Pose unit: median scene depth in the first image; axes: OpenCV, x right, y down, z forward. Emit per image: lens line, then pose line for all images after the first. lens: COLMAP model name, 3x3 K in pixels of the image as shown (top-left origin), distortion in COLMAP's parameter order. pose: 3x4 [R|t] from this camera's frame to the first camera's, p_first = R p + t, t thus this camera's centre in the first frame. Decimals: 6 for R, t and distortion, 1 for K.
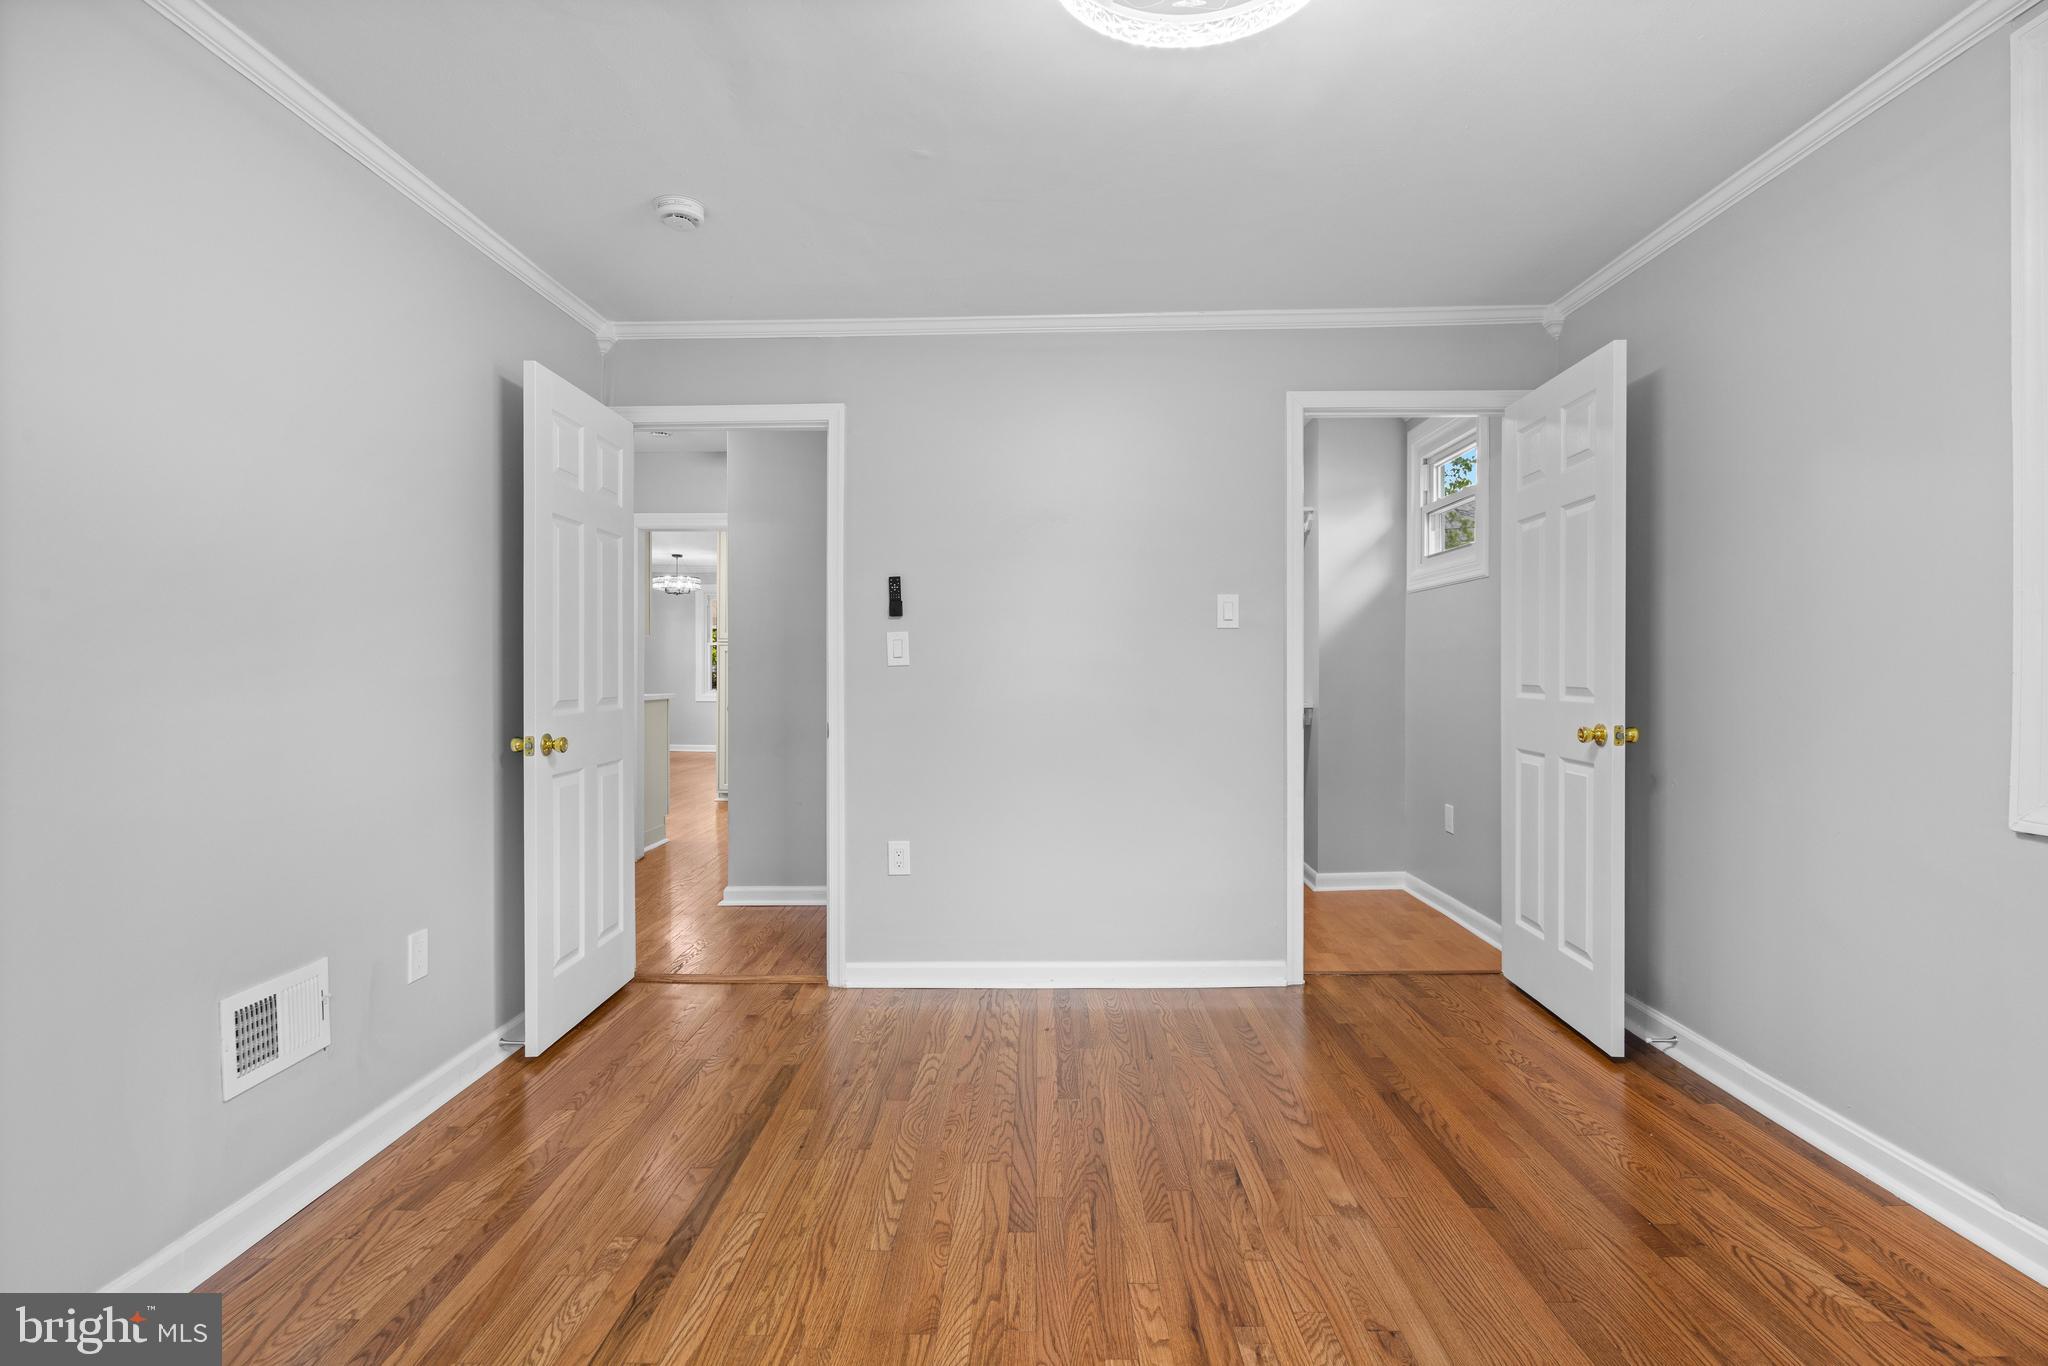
lens RADIAL K [[985.0, 0, 1020.1], [0, 985.0, 672.3], [0, 0, 1]] dist [-0.000046, 0.000213]
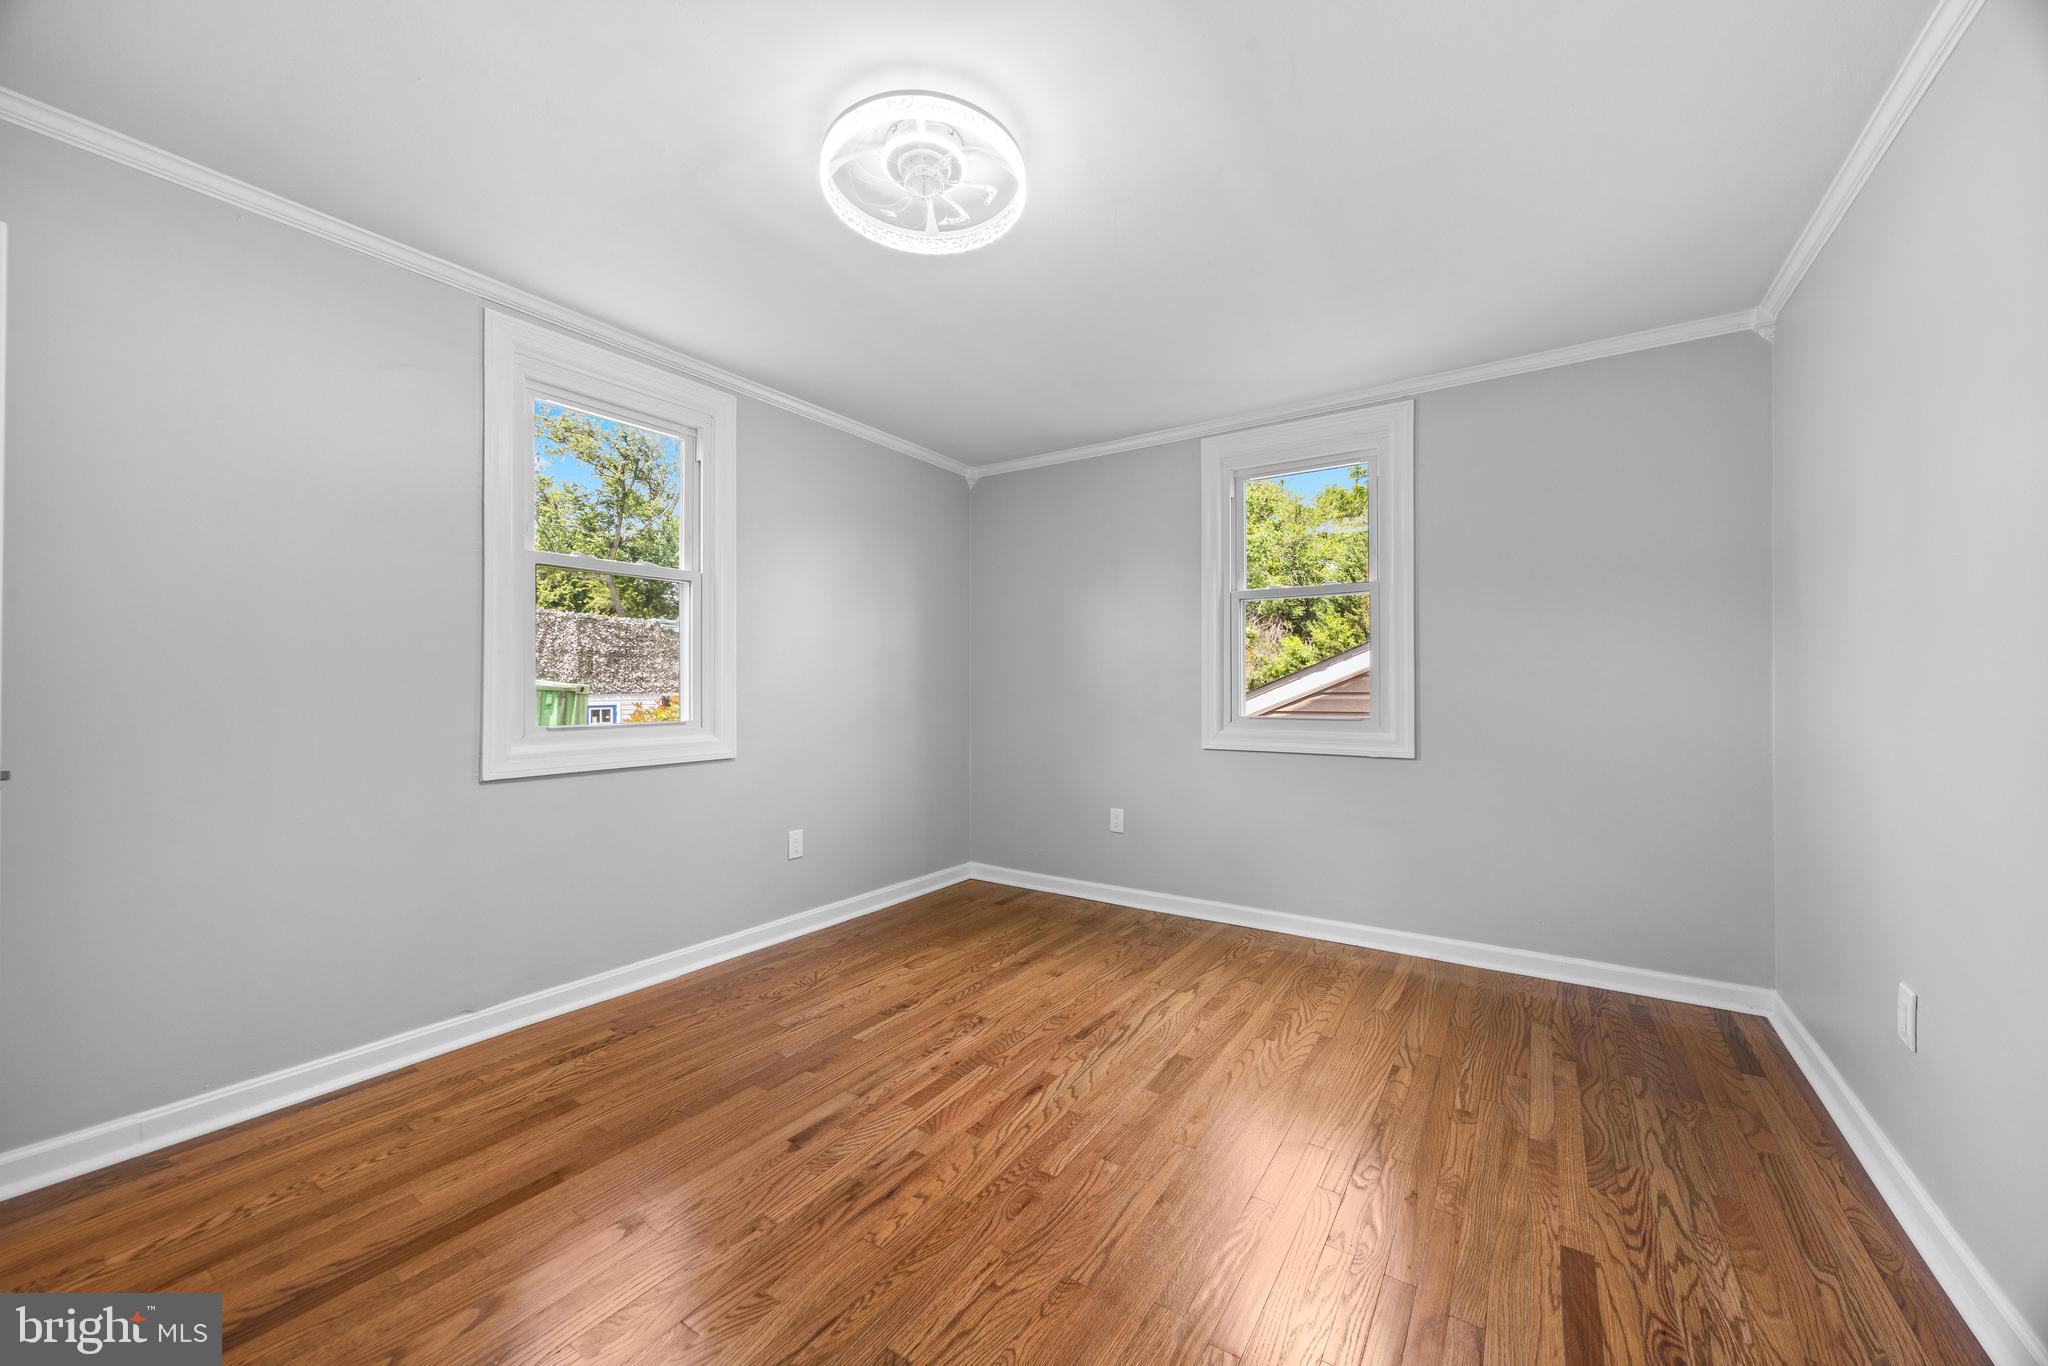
lens RADIAL K [[776.4, 0, 1030.8], [0, 776.4, 685.1], [0, 0, 1]] dist [-0.001379, 0.000866]
pose [[-0.845610, 0.003659, 0.533789, -0.494329], [0.002211, 0.999992, -0.003352, 0.006407], [-0.533797, -0.001654, -0.845611, 1.667243]]
